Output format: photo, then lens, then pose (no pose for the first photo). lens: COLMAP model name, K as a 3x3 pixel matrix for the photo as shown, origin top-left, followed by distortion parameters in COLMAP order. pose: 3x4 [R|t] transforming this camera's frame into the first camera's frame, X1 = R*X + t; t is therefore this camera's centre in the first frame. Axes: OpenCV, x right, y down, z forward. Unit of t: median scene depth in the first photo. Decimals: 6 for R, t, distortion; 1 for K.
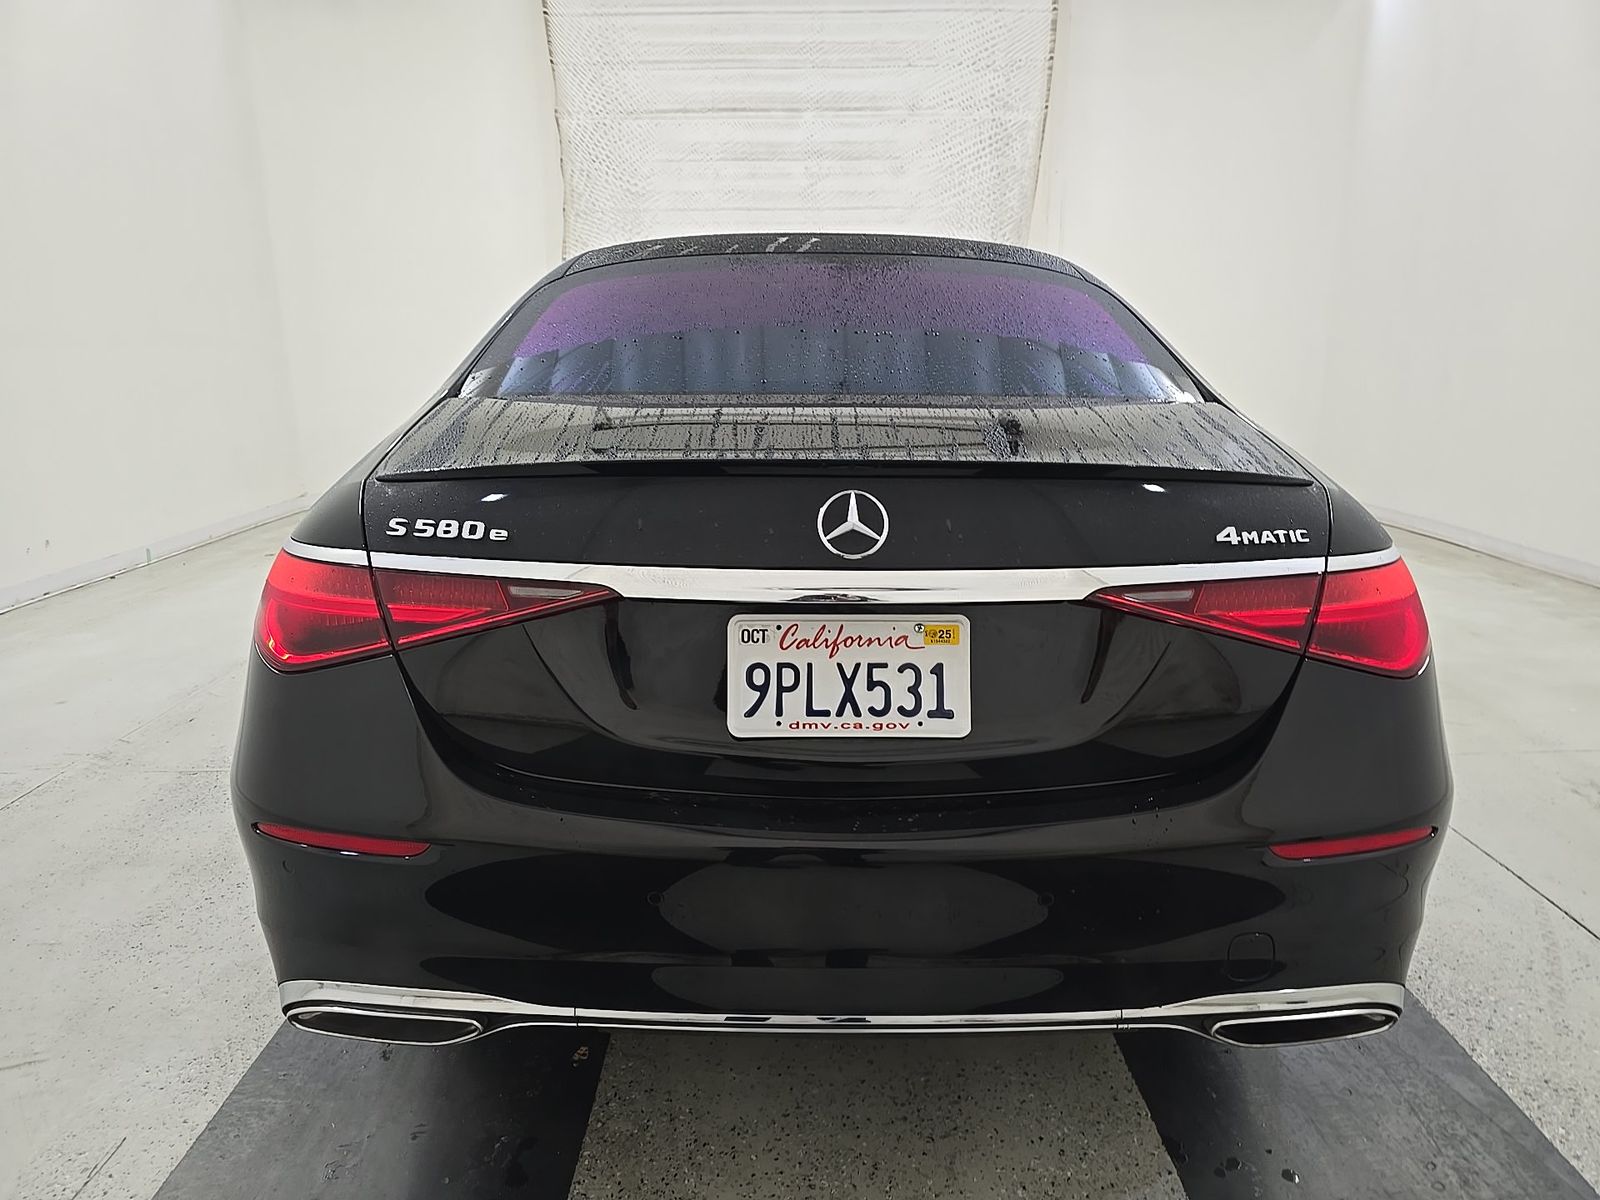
lens RADIAL K [[1077.9, 0, 803.6], [0, 1077.9, 602.2], [0, 0, 1]] dist [0.061419, -0.049492]
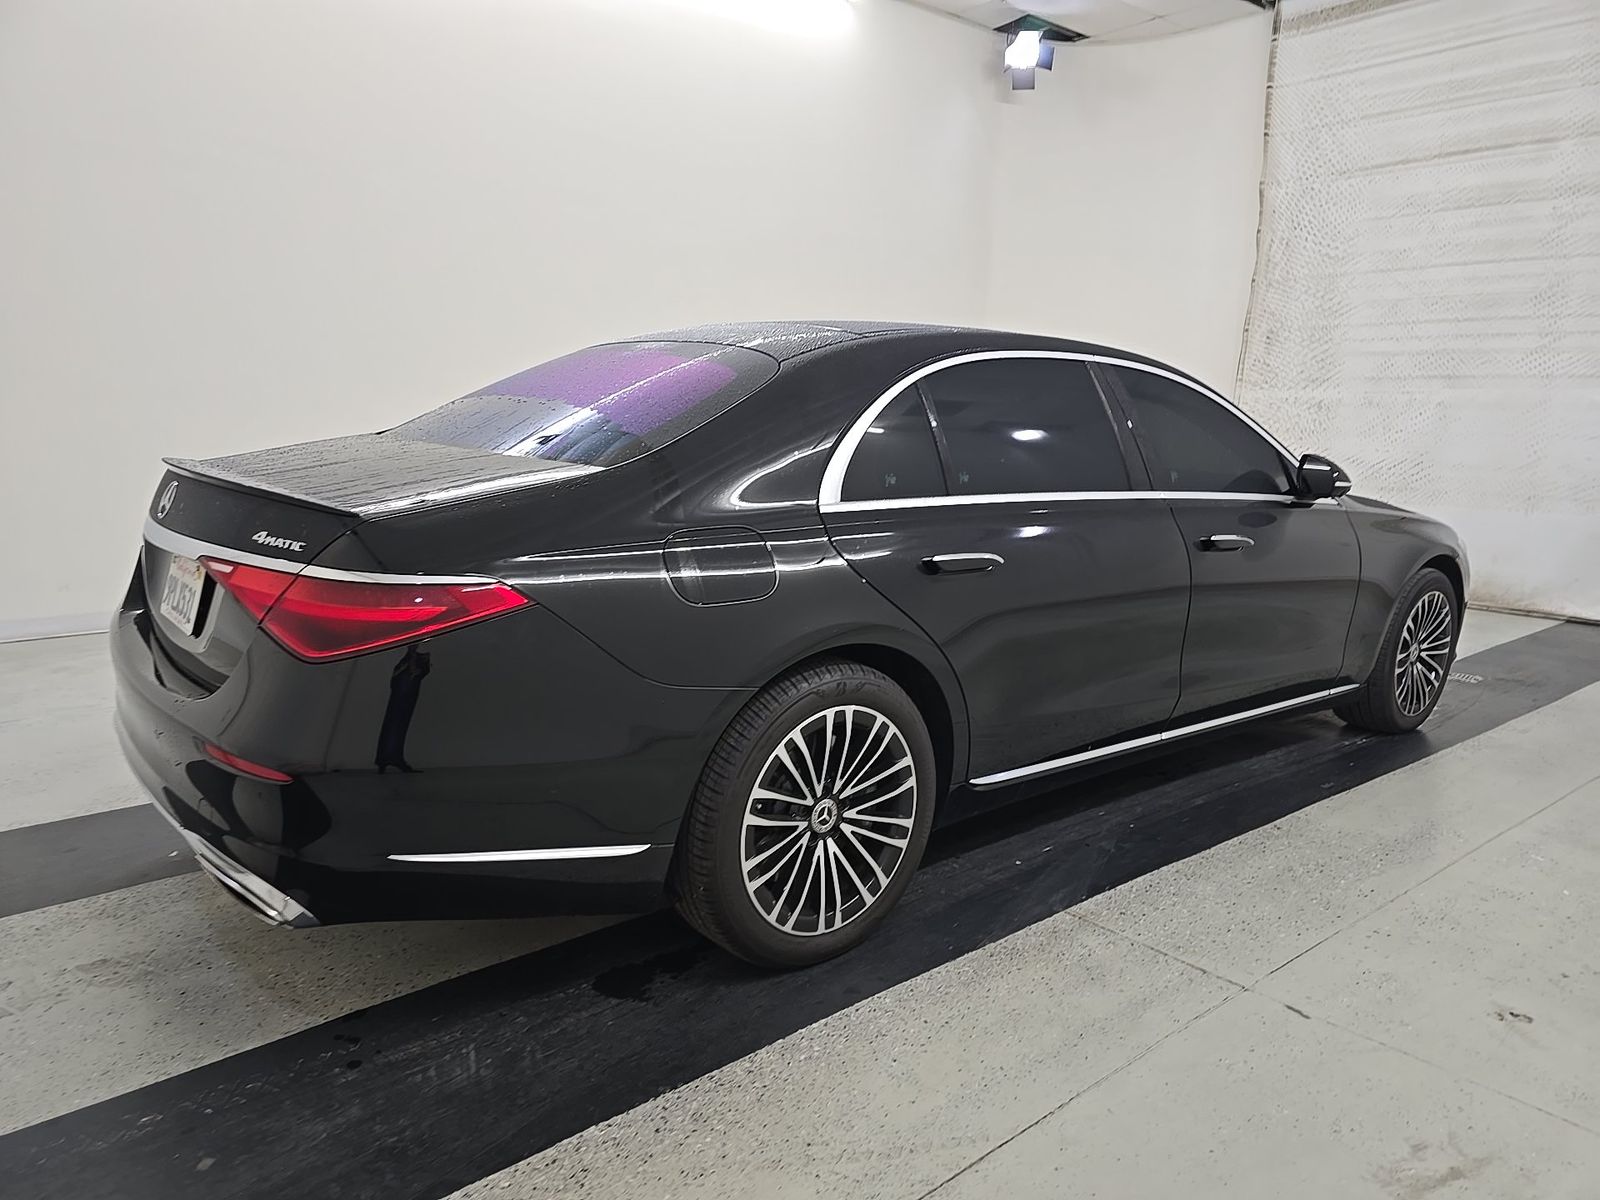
lens RADIAL K [[1077.9, 0, 803.6], [0, 1077.9, 602.2], [0, 0, 1]] dist [0.061419, -0.049492]
pose [[0.624526, 0.163470, -0.763705, 0.327865], [-0.209215, 0.977129, 0.038065, -0.030446], [0.752460, 0.136006, 0.644442, 0.101338]]
